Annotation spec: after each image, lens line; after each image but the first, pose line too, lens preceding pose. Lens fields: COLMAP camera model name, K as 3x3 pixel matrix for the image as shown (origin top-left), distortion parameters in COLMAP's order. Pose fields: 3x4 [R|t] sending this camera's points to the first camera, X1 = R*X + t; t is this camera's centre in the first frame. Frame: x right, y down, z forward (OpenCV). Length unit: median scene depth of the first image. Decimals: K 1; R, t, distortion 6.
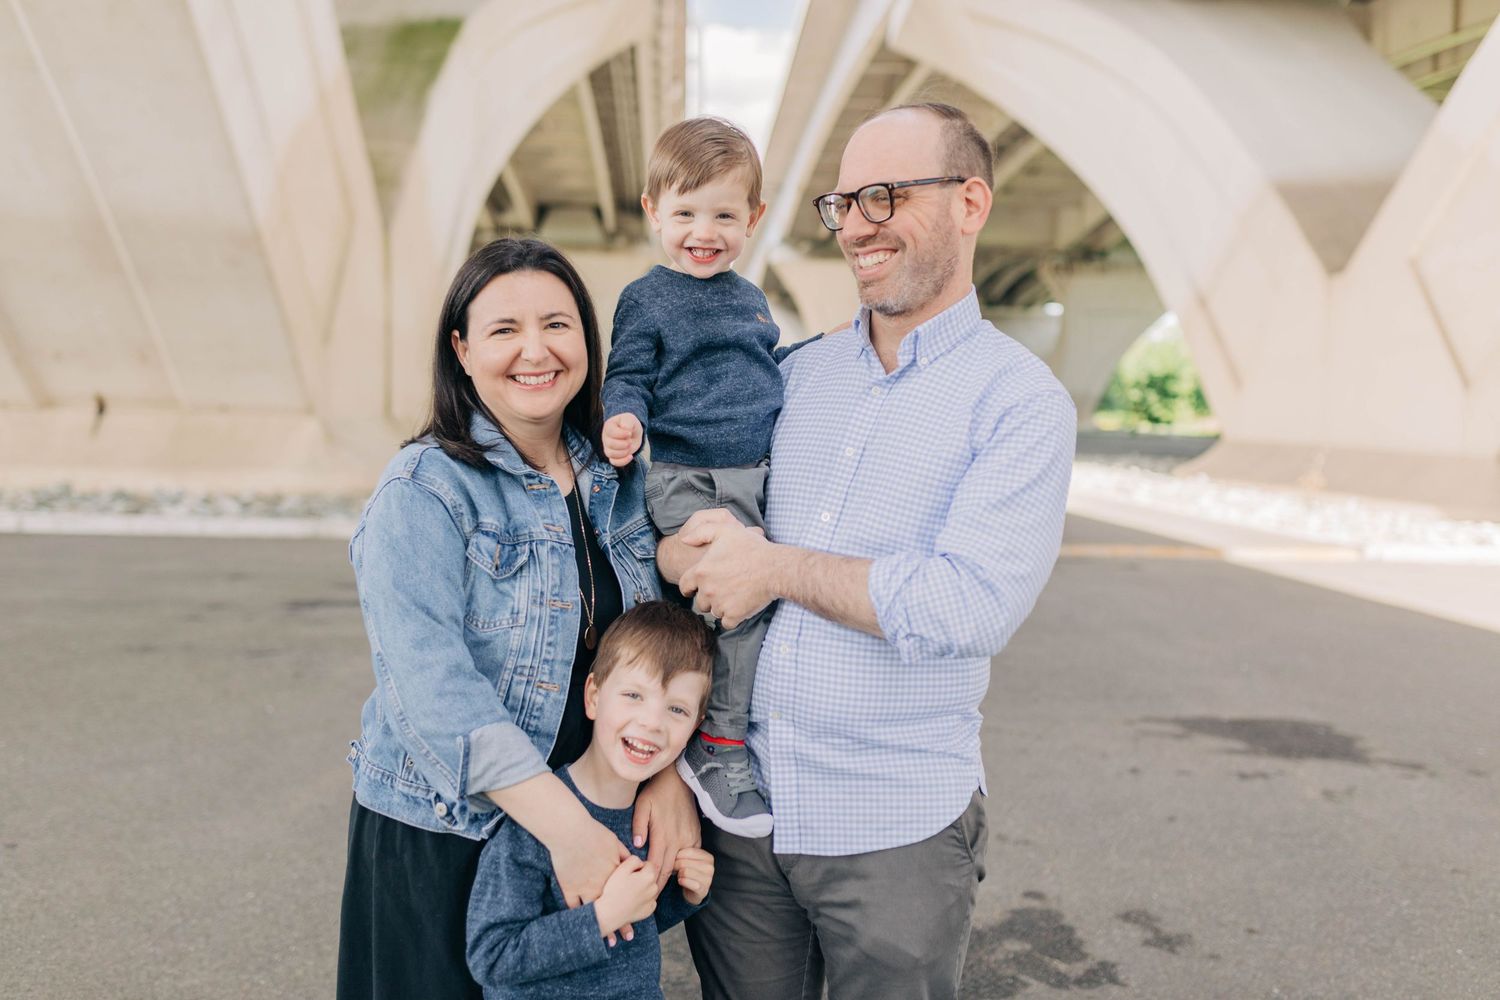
lens RADIAL K [[1460.3, 0, 750.0], [0, 1460.3, 500.0], [0, 0, 1]] dist [0.004644, -0.004951]
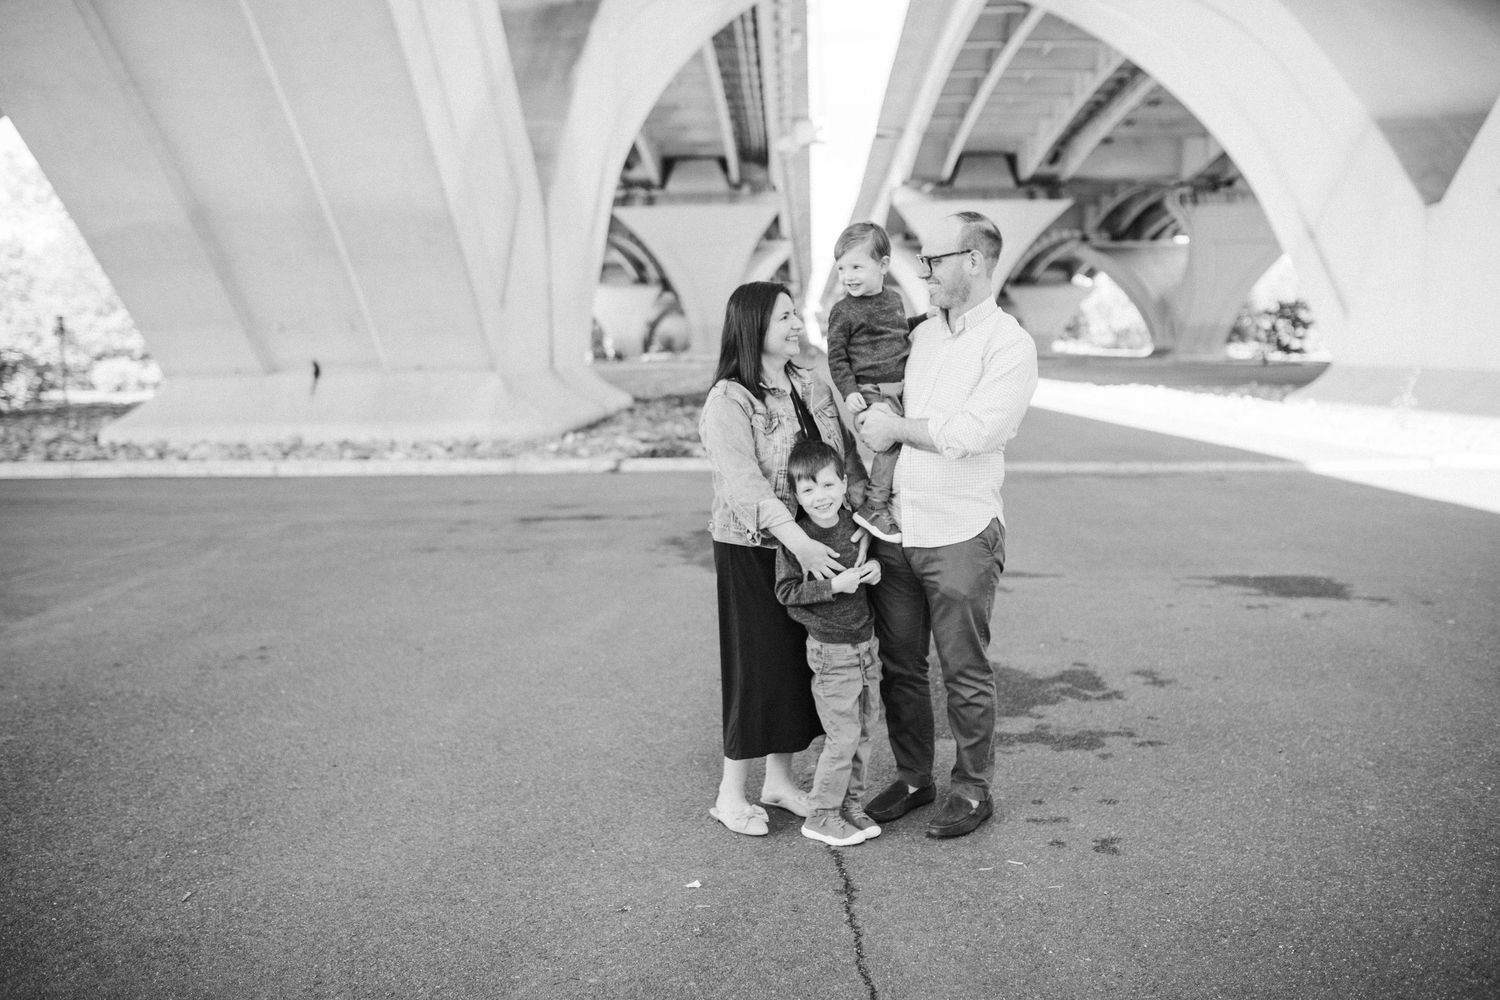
lens RADIAL K [[1495.6, 0, 750.0], [0, 1495.6, 500.0], [0, 0, 1]] dist [-0.009425, -0.108412]
pose [[0.995834, -0.027226, -0.087030, -0.002430], [0.030281, 0.998964, 0.033982, 0.010136], [0.086014, -0.036475, 0.995626, -0.169531]]
